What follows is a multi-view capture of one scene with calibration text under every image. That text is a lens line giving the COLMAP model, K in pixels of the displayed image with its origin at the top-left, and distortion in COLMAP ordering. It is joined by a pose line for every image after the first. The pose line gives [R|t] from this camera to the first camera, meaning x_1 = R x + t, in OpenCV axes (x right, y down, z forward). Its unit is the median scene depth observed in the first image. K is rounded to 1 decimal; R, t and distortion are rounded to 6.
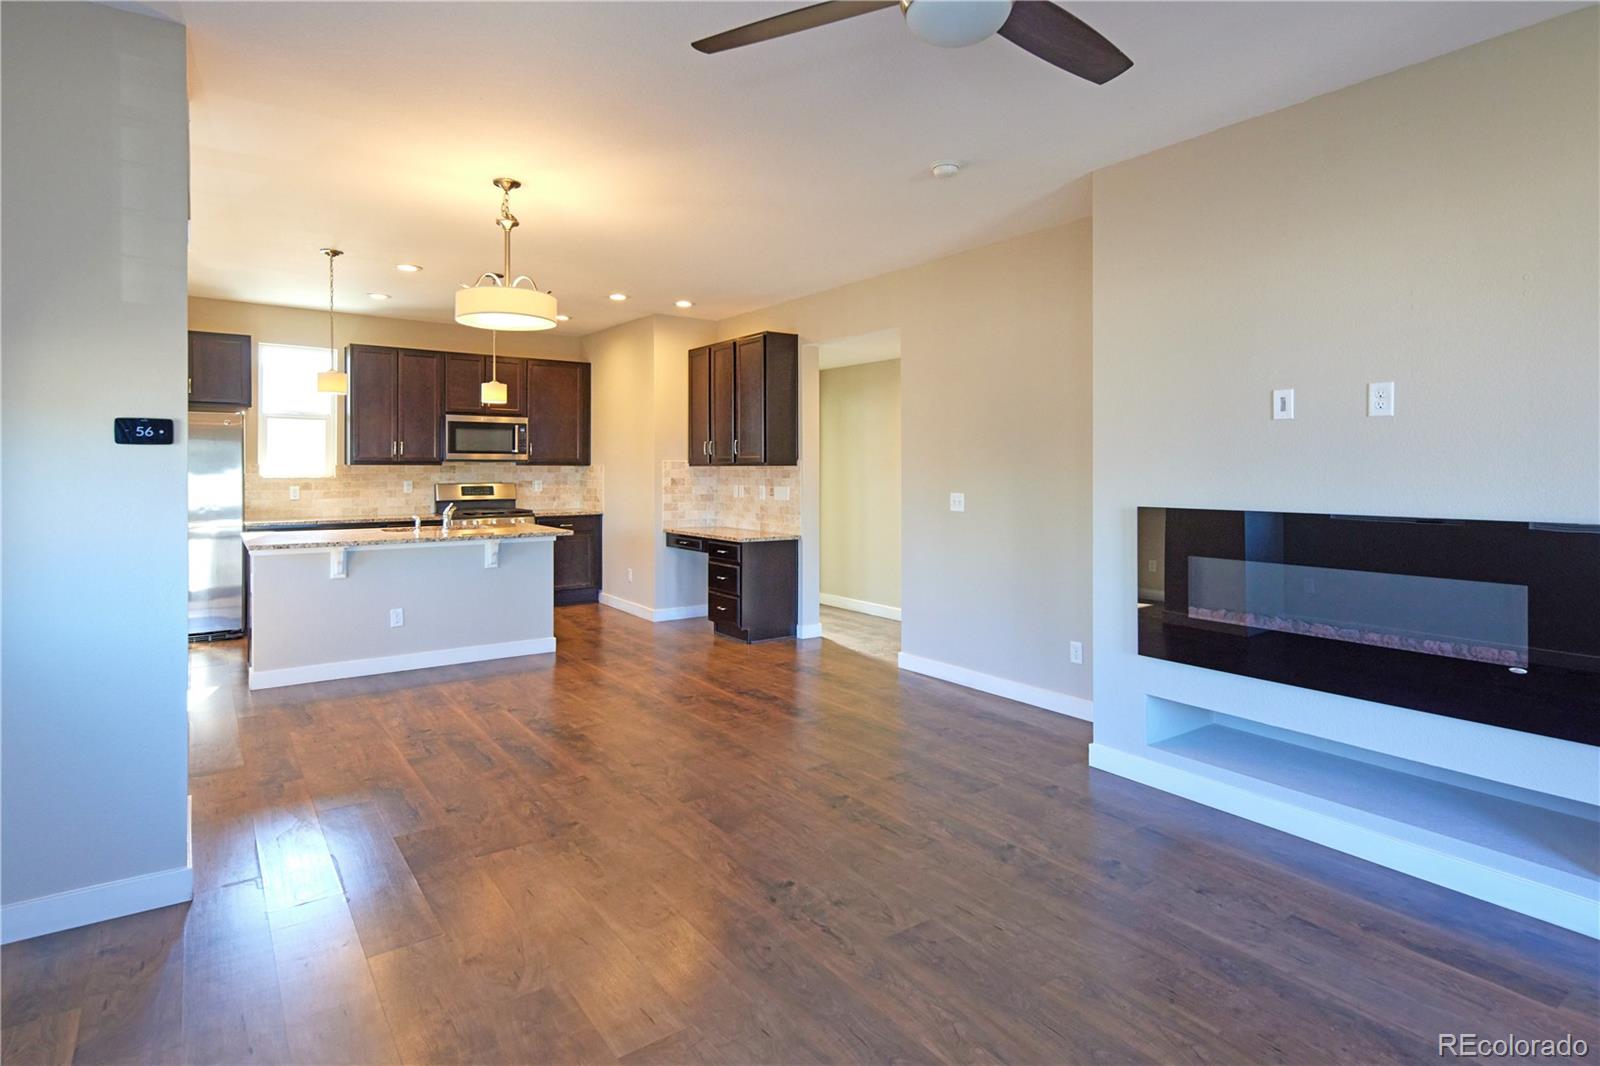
lens RADIAL K [[820.0, 0, 798.4], [0, 820.0, 478.9], [0, 0, 1]] dist [0.003346, 0.000783]
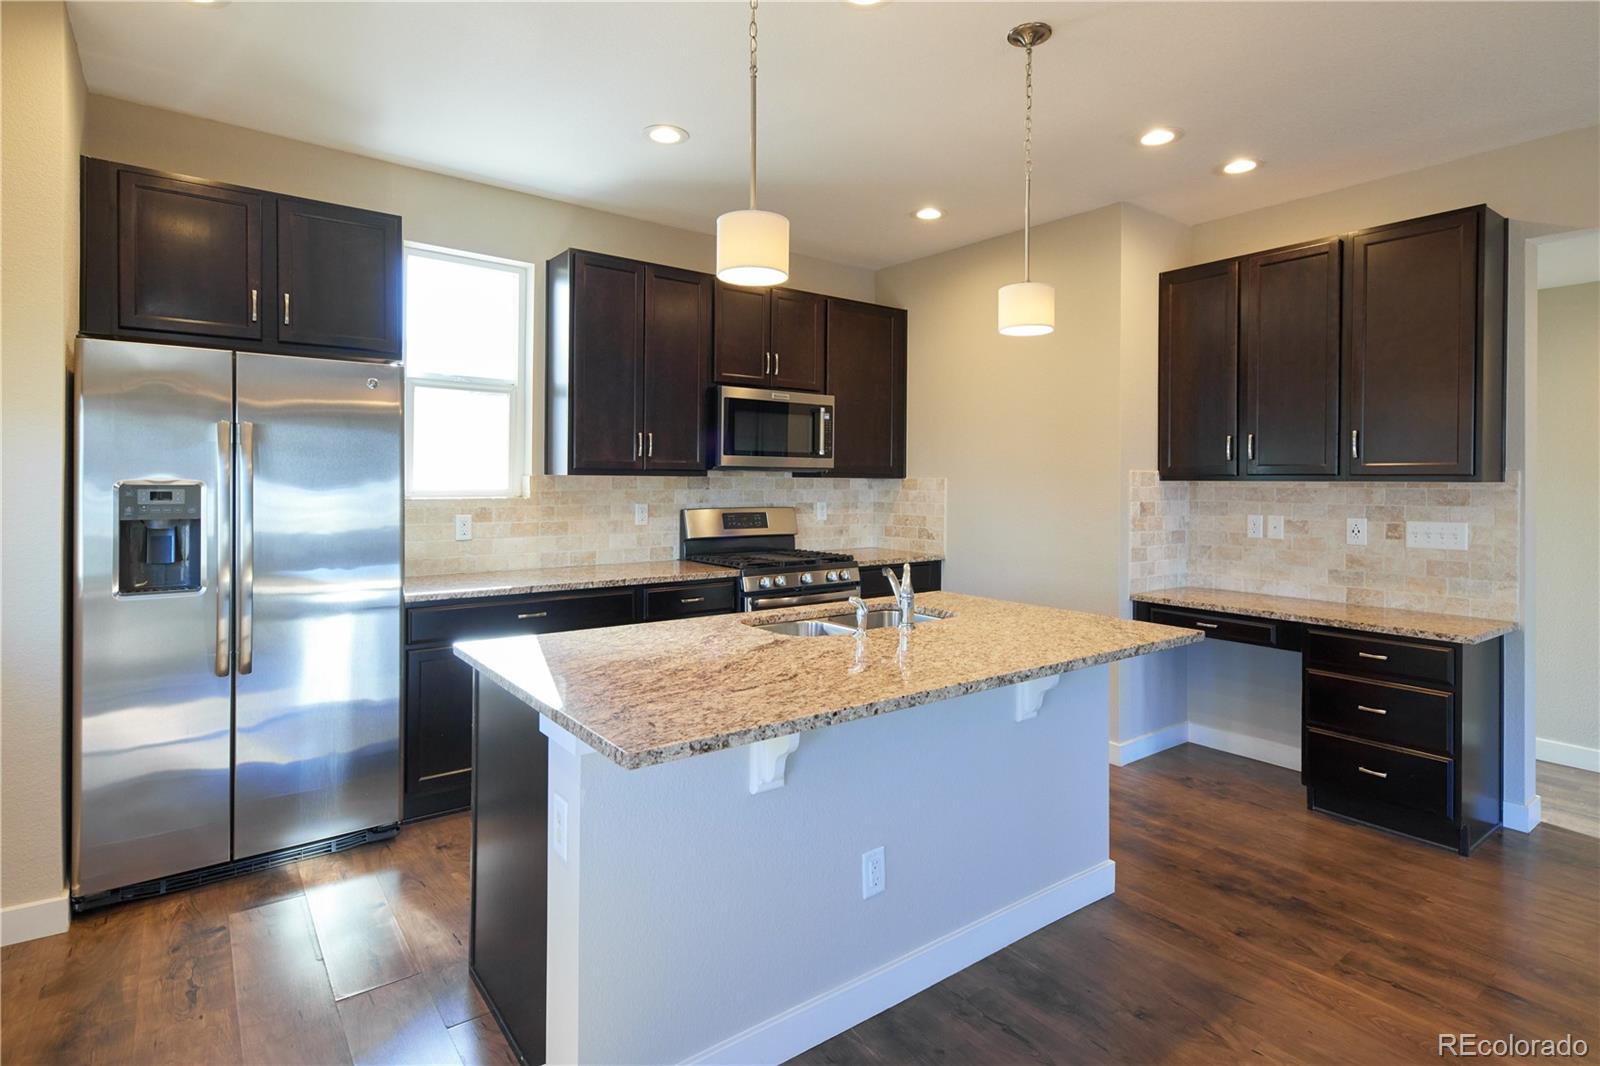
lens RADIAL K [[820.0, 0, 798.4], [0, 820.0, 478.9], [0, 0, 1]] dist [0.003346, 0.000783]
pose [[0.999956, 0.004670, 0.008186, -0.386271], [-0.004556, 0.999892, -0.013944, -0.007790], [-0.008251, 0.013907, 0.999869, 0.446358]]
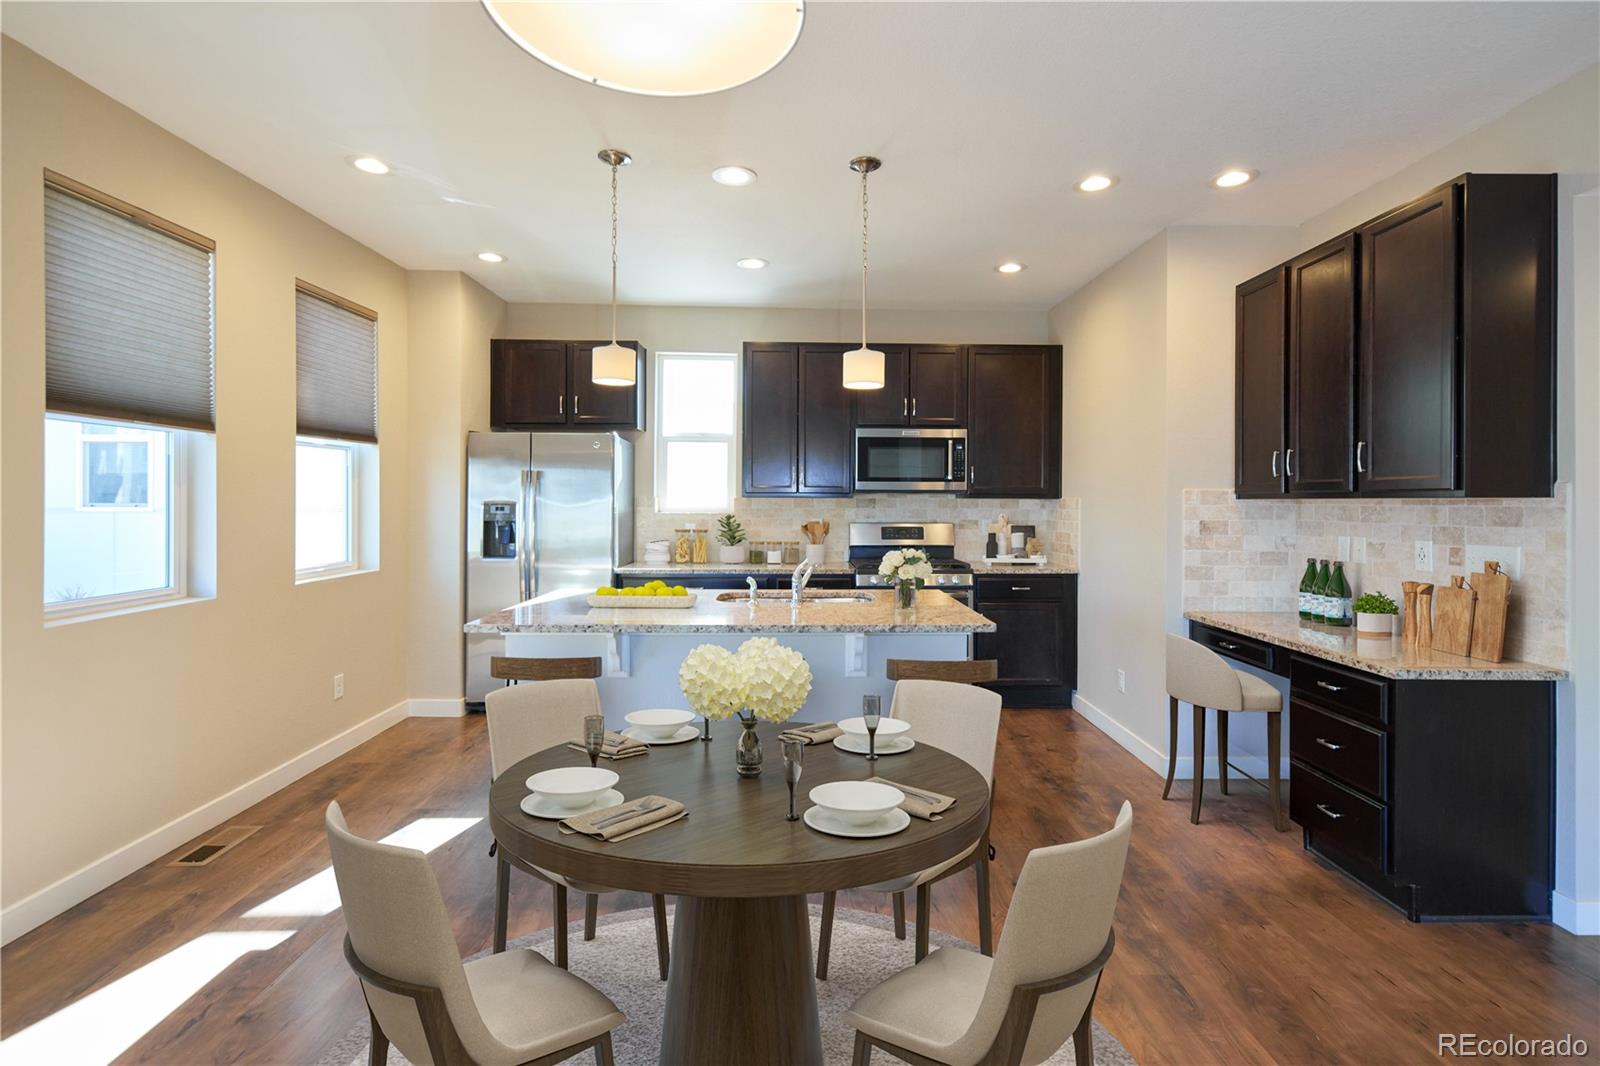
lens RADIAL K [[758.7, 0, 801.5], [0, 758.7, 500.9], [0, 0, 1]] dist [-0.000005, -0.000094]
pose [[0.815203, 0.000669, -0.579174, -0.077539], [-0.009698, 0.999875, -0.012495, -0.005137], [0.579094, 0.015803, 0.815108, 0.426123]]
